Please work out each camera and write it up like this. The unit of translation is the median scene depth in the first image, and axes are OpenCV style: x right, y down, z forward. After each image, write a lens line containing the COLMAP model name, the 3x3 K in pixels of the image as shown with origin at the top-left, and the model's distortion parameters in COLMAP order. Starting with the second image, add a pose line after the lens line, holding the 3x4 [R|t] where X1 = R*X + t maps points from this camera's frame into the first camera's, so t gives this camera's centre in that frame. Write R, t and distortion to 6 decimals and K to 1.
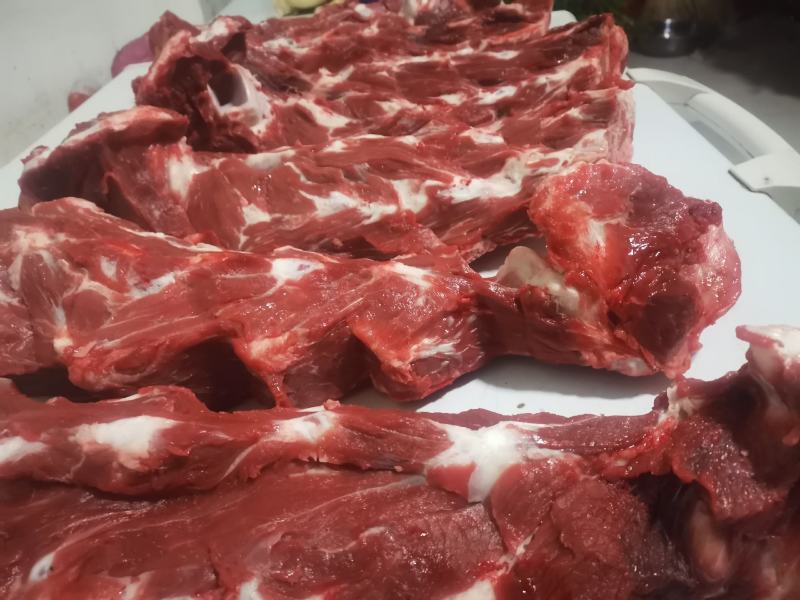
lens RADIAL K [[605.3, 0, 399.0], [0, 605.3, 298.3], [0, 0, 1]] dist [0.004418, 0.008091]
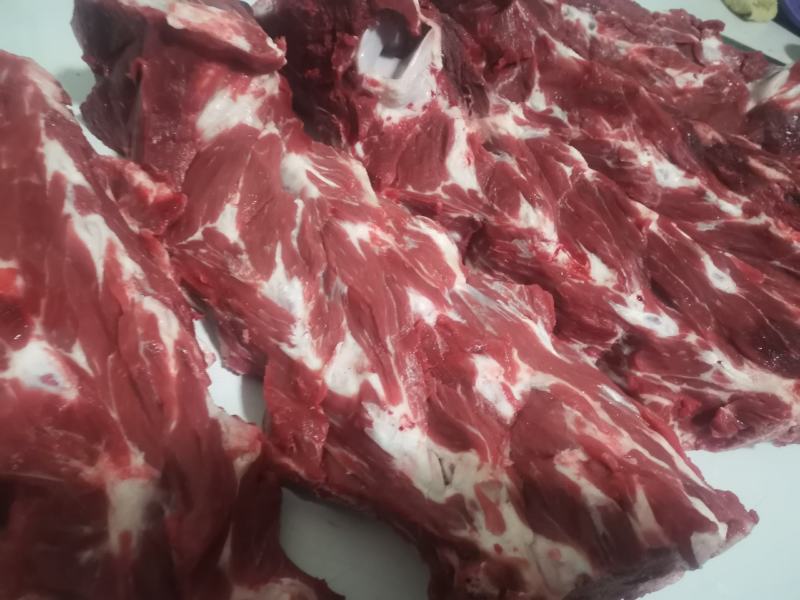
lens RADIAL K [[605.3, 0, 399.0], [0, 605.3, 298.3], [0, 0, 1]] dist [0.004418, 0.008091]
pose [[0.652015, 0.723566, -0.226561, 0.136741], [-0.668432, 0.689592, 0.278678, -0.404008], [0.357876, -0.030261, 0.933279, 0.338167]]
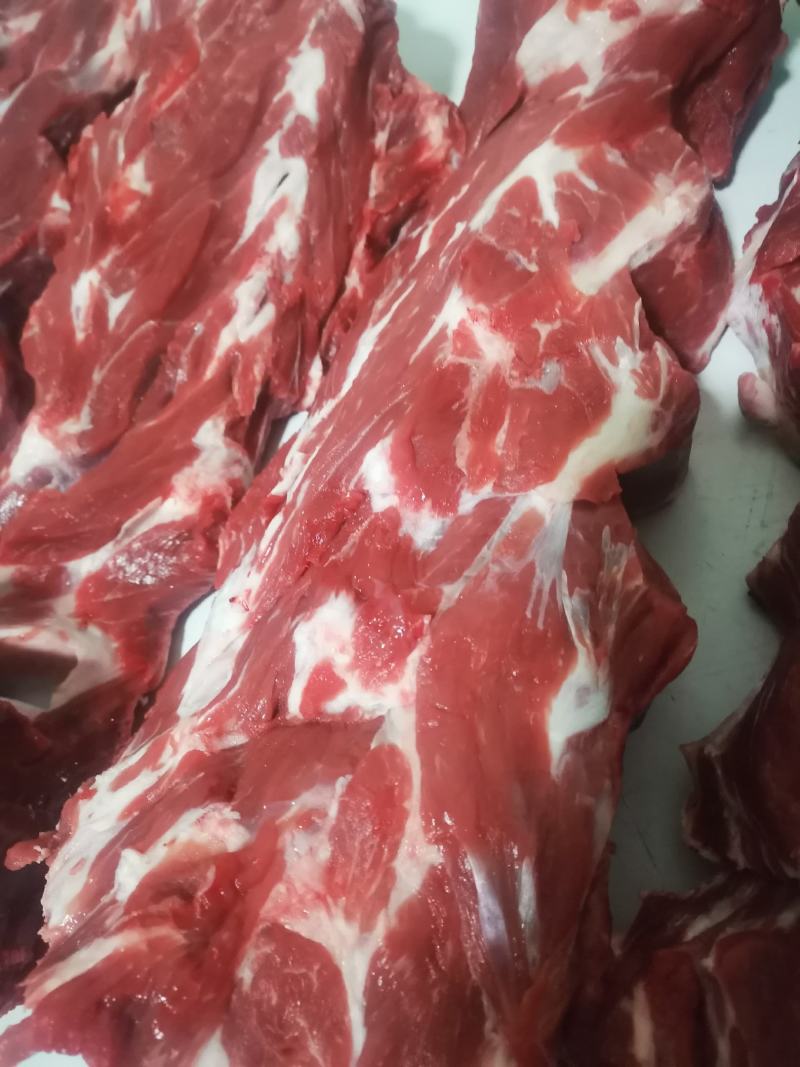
lens RADIAL K [[807.3, 0, 386.9], [0, 807.3, 519.5], [0, 0, 1]] dist [0.004418, 0.008091]
pose [[-0.204403, 0.949189, -0.239291, 0.151766], [-0.236770, 0.189253, 0.952955, -0.679258], [0.949821, 0.251444, 0.186055, 0.845104]]
